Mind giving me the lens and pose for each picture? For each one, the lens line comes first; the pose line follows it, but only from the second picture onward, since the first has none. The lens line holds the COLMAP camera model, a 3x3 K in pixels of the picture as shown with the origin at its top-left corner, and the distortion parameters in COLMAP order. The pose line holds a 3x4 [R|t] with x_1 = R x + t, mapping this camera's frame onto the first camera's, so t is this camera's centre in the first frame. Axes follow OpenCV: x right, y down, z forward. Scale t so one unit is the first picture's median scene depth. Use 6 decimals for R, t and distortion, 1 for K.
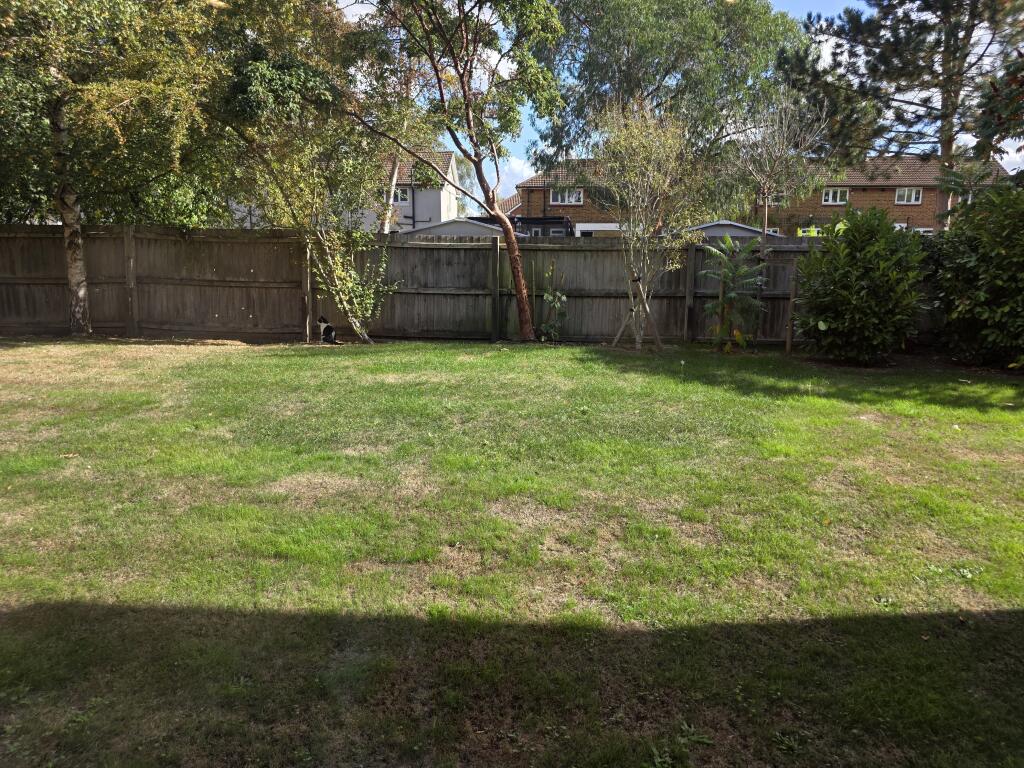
lens RADIAL K [[683.9, 0, 515.2], [0, 683.9, 382.6], [0, 0, 1]] dist [0.024993, 0.000422]
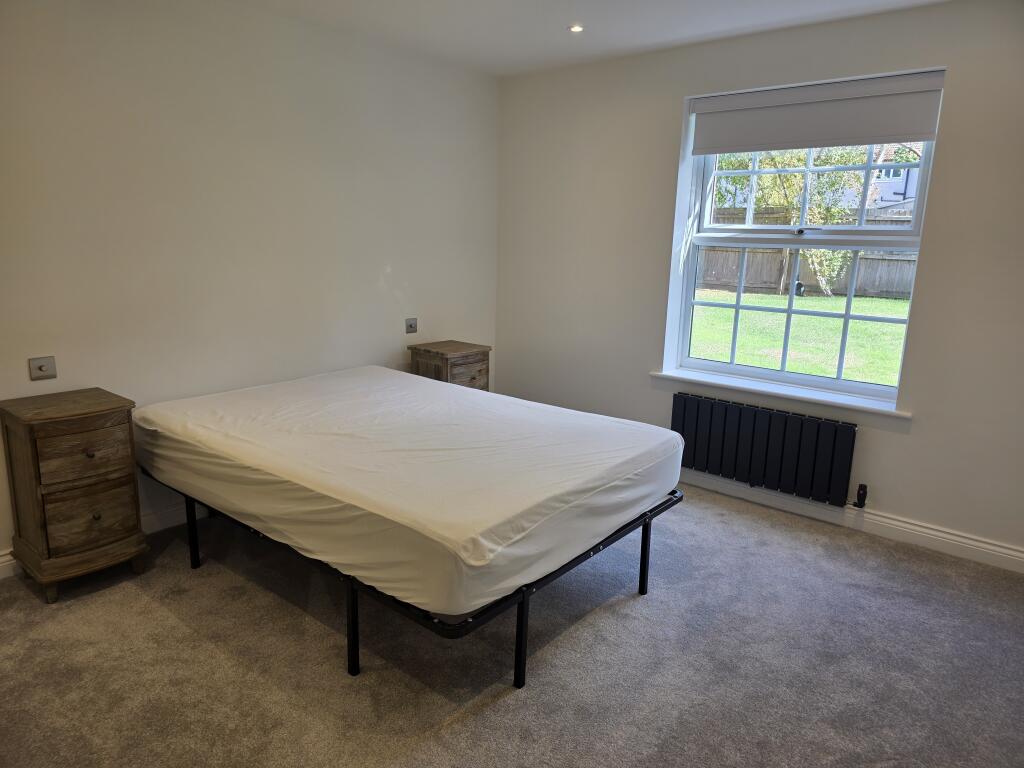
lens RADIAL K [[683.9, 0, 514.1], [0, 683.9, 387.2], [0, 0, 1]] dist [0.024993, 0.000422]
pose [[0.796088, 0.142389, -0.588191, 0.086605], [-0.122882, 0.989712, 0.073275, 0.082450], [0.592574, 0.013945, 0.805395, -0.347245]]
